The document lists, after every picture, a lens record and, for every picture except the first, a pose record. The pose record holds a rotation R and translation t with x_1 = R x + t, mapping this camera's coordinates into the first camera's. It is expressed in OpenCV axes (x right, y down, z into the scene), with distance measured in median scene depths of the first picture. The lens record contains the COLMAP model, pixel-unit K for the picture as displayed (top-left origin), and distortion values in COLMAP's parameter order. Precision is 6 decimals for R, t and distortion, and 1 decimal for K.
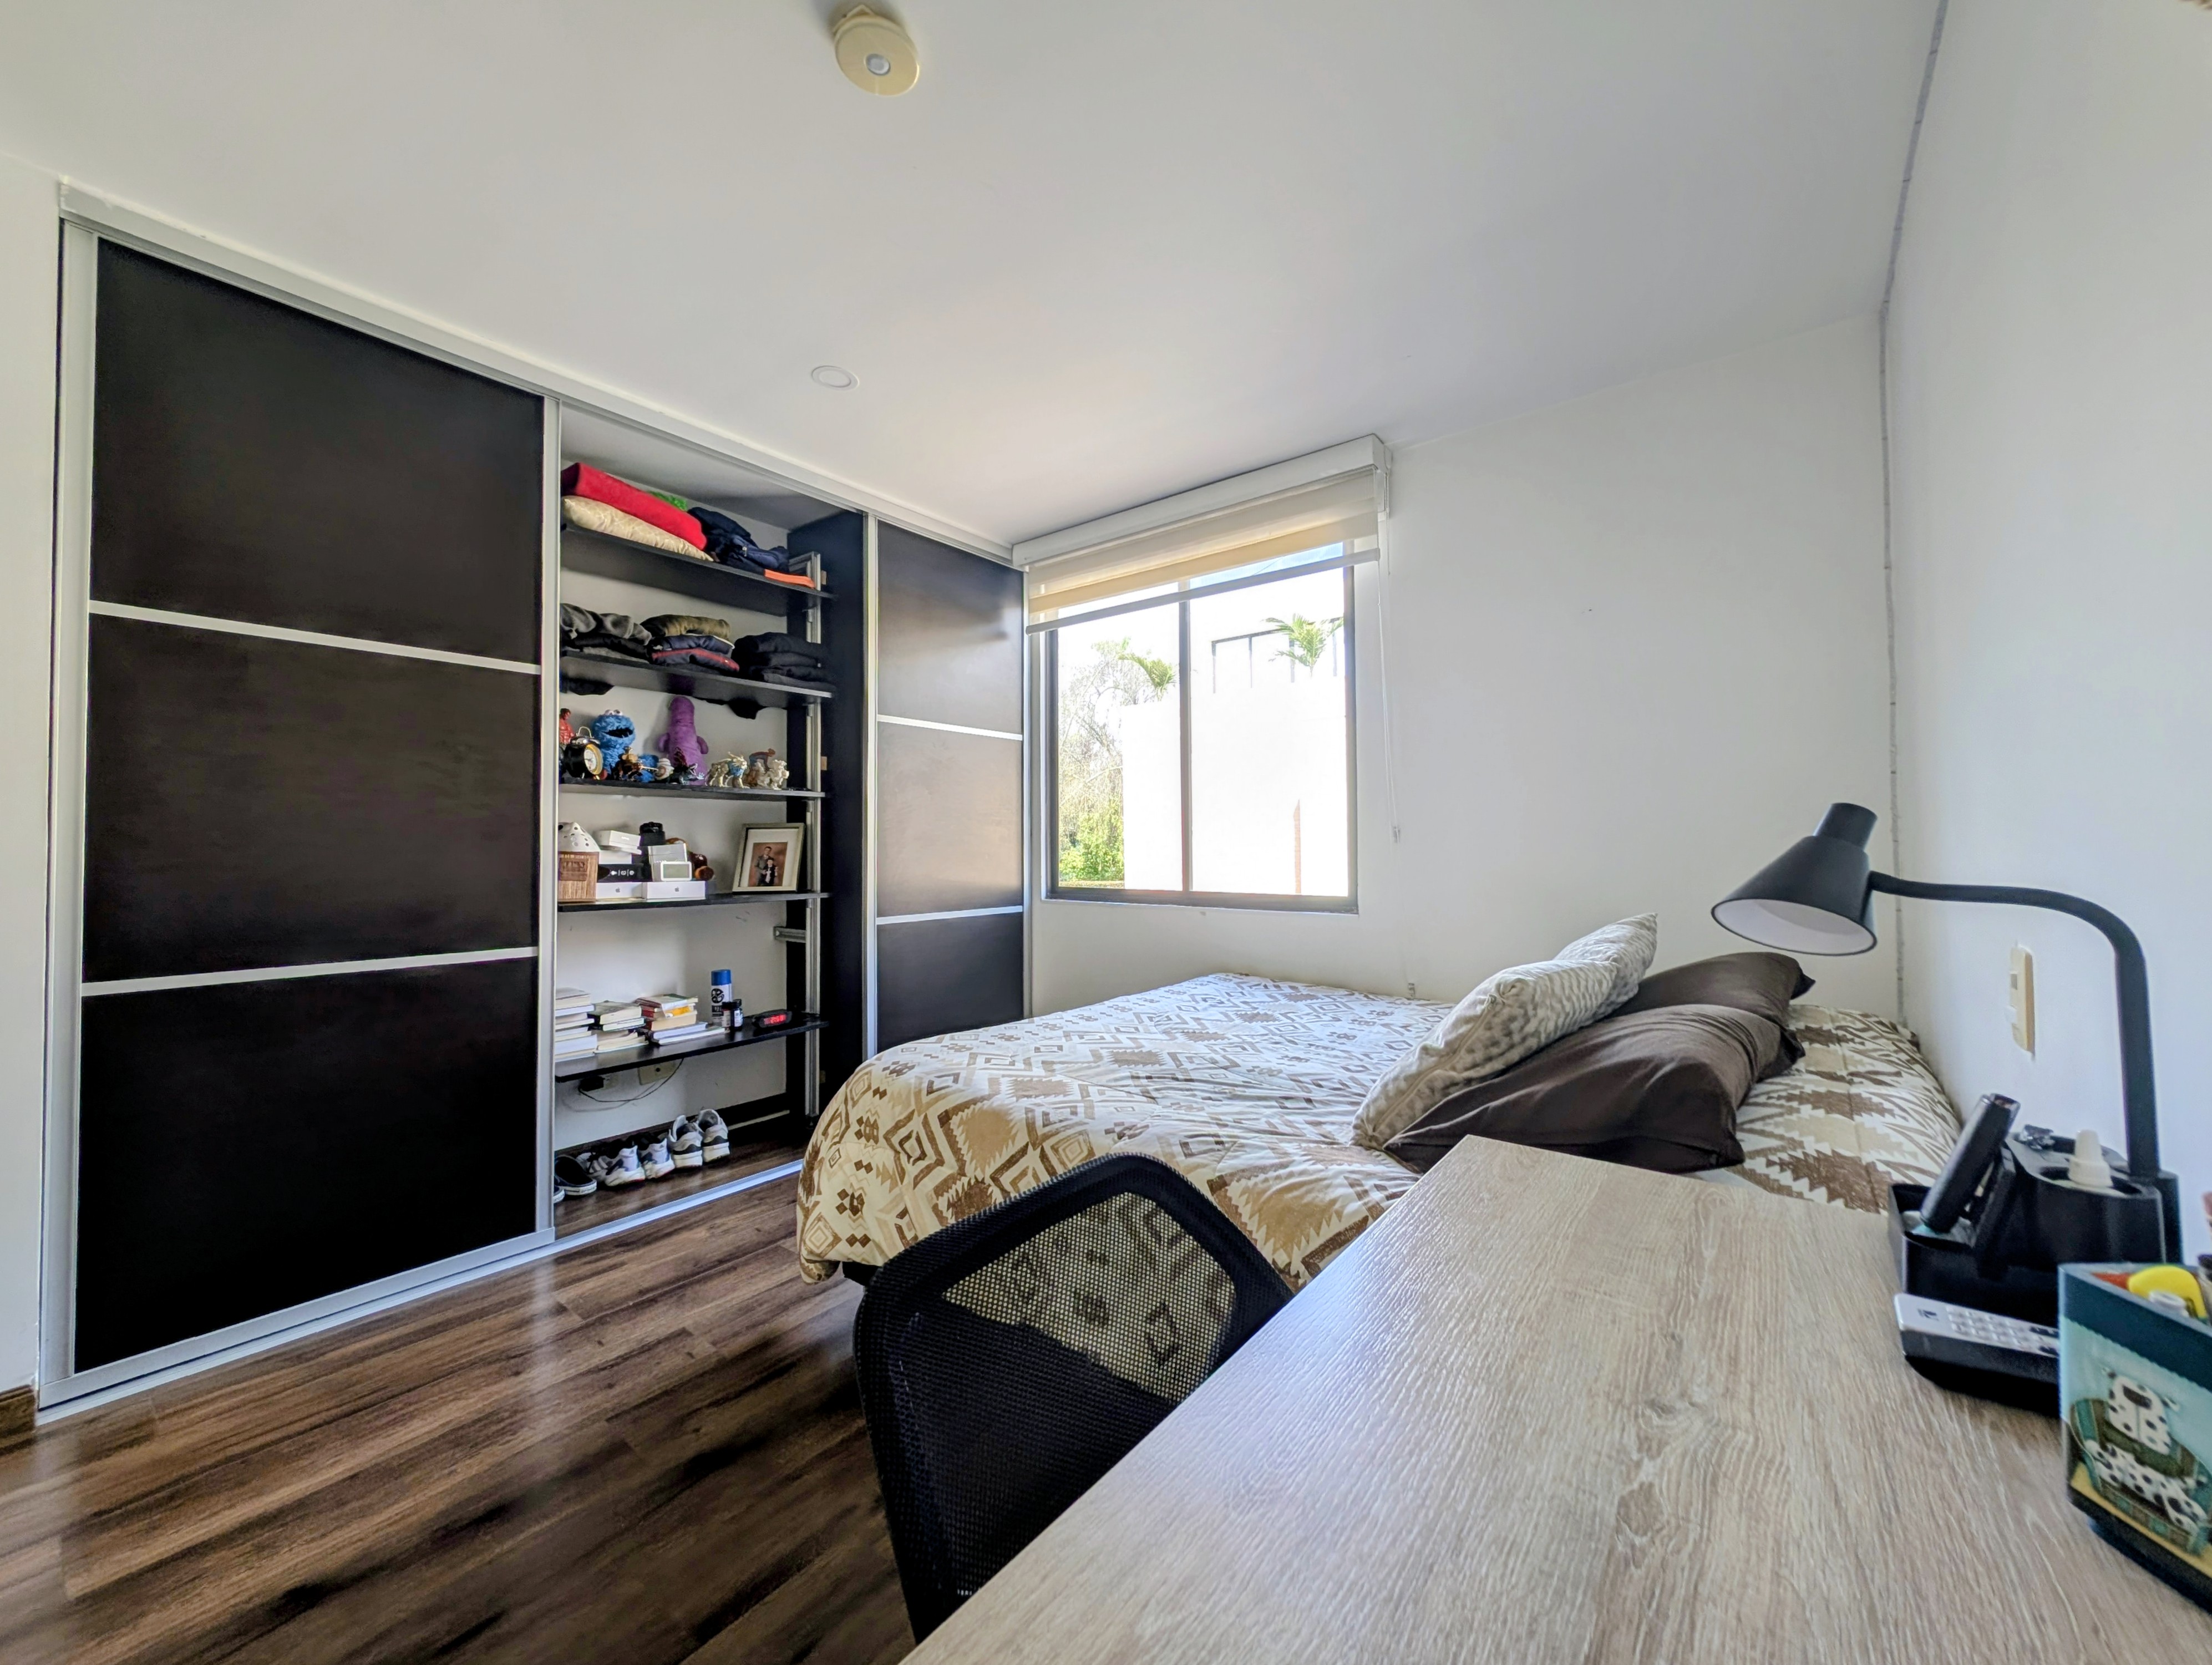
lens RADIAL K [[838.8, 0, 1111.9], [0, 838.8, 830.3], [0, 0, 1]] dist [0.003522, -0.002181]
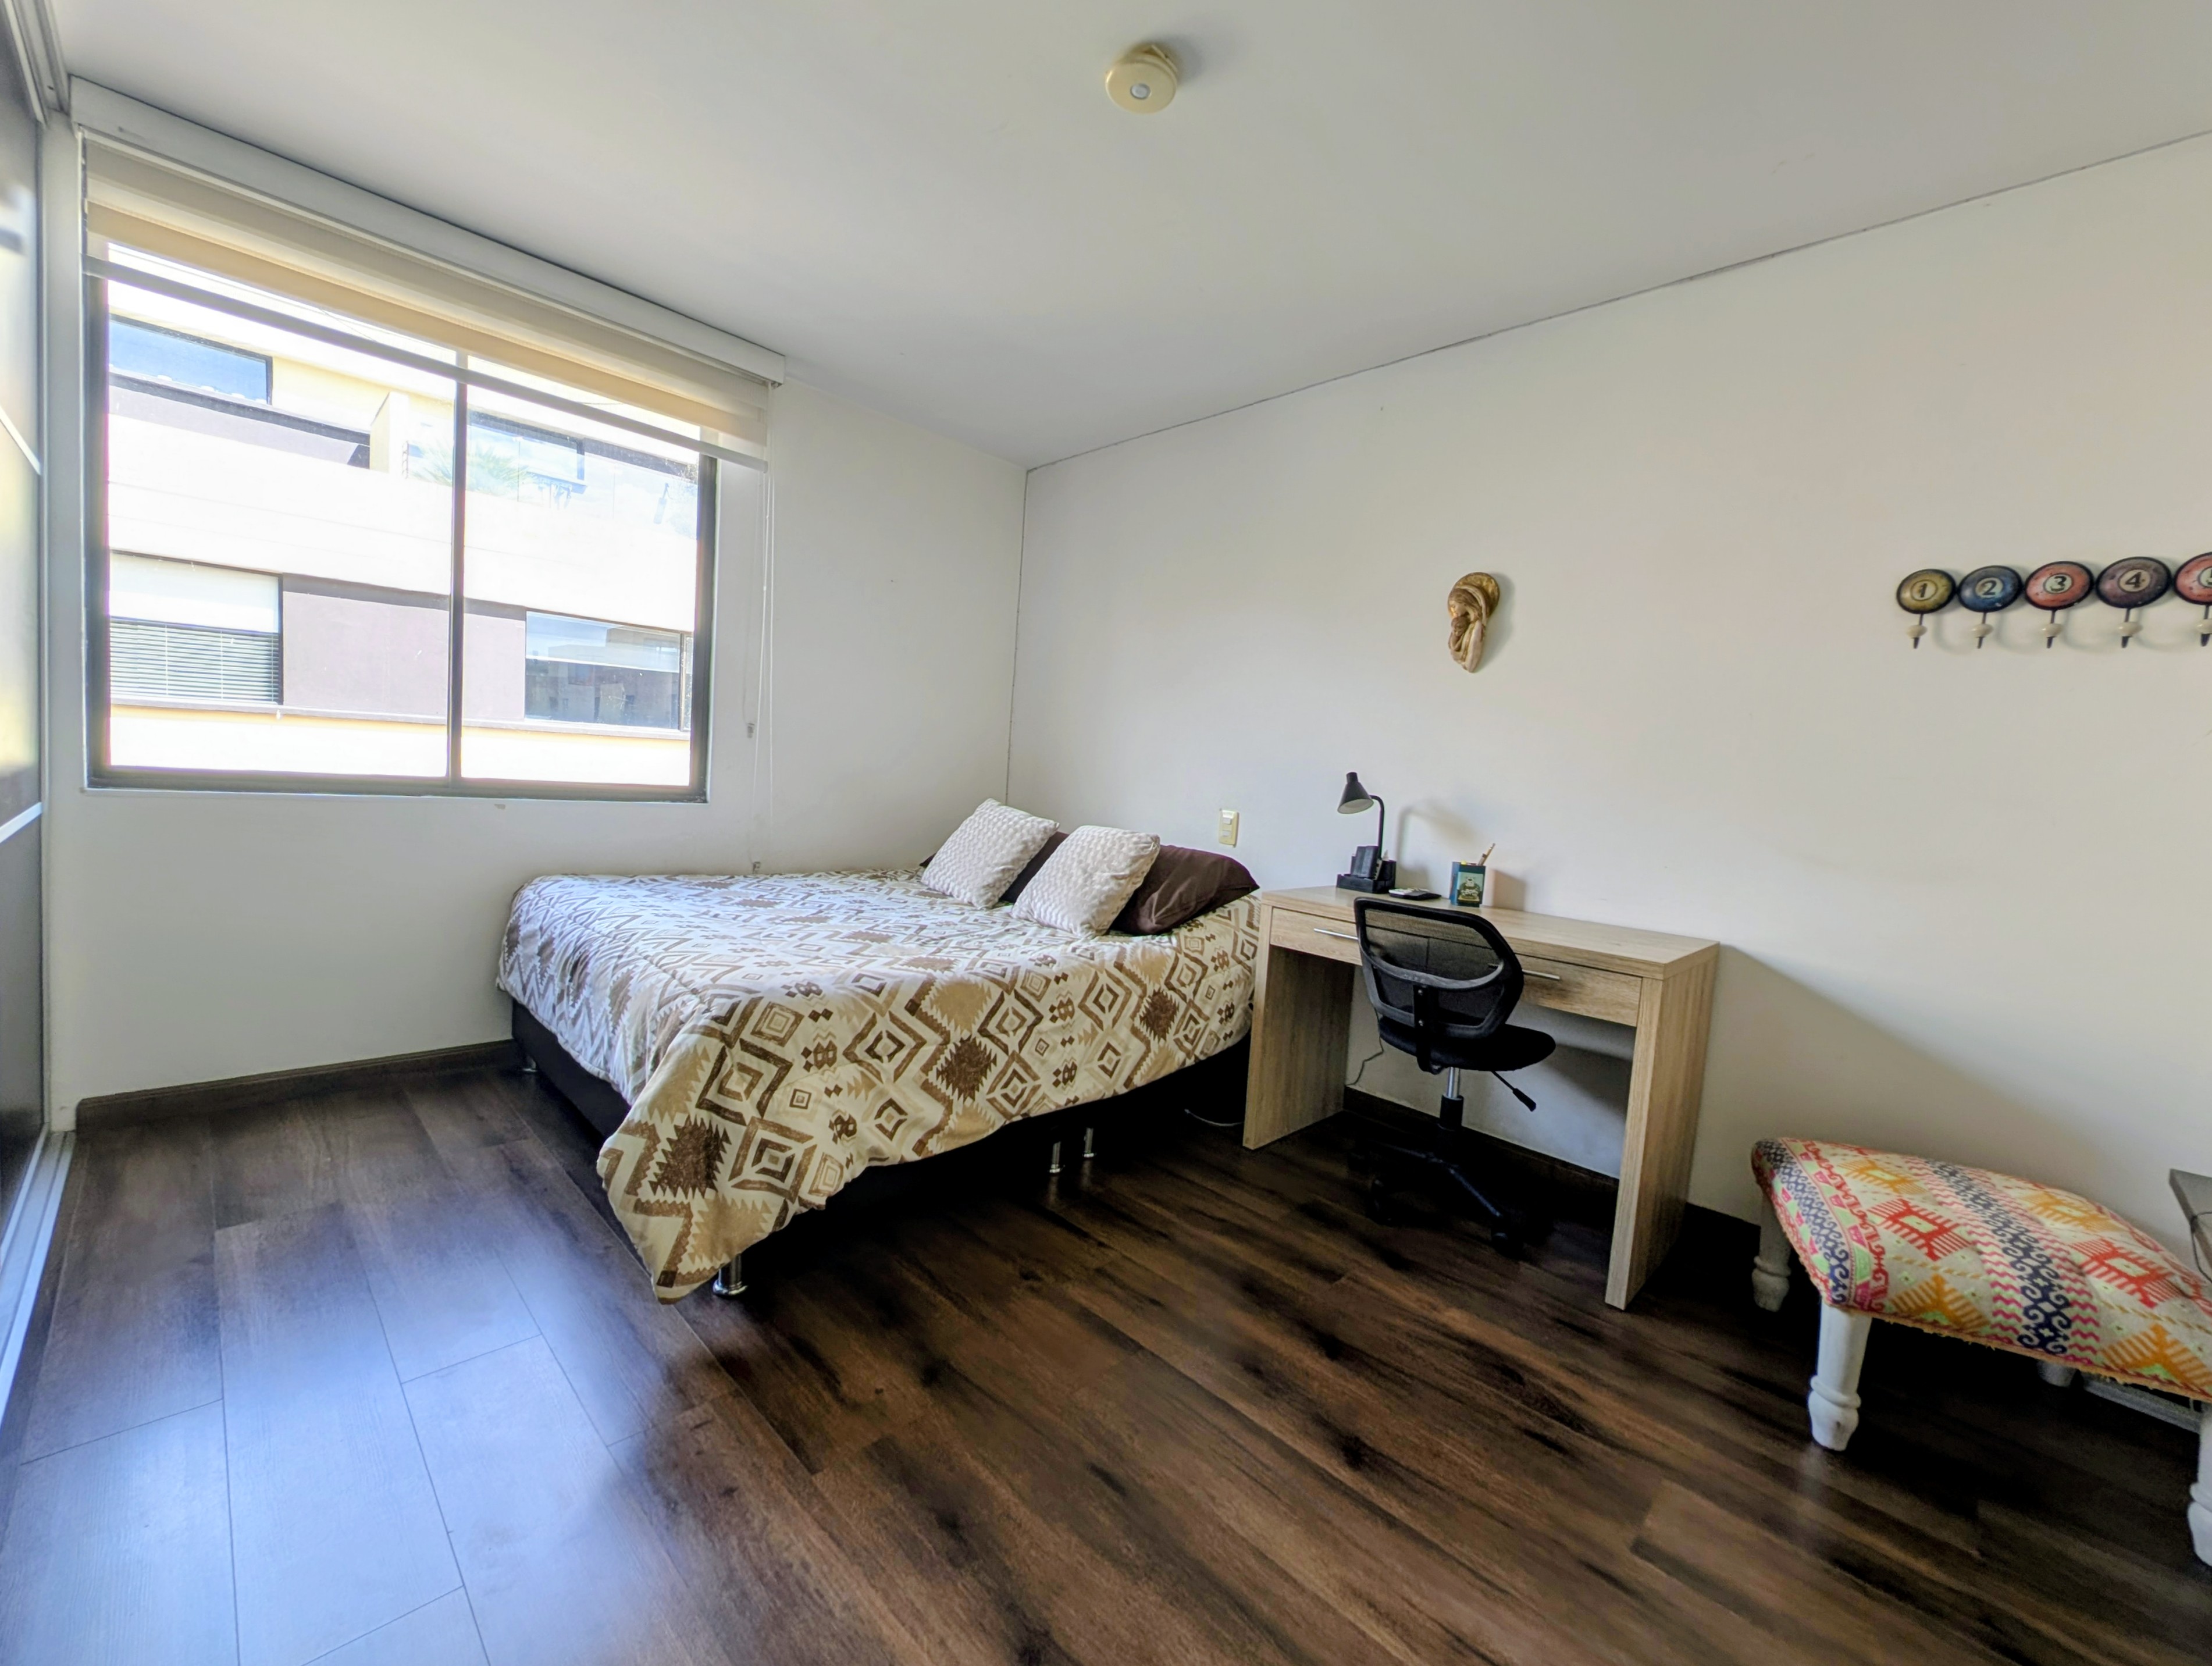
lens RADIAL K [[838.9, 0, 1111.9], [0, 838.9, 830.8], [0, 0, 1]] dist [0.003522, -0.002181]
pose [[0.155947, -0.061789, 0.985831, -1.228487], [-0.091248, 0.992873, 0.076664, 0.014911], [-0.983542, -0.101911, 0.149198, 0.627166]]
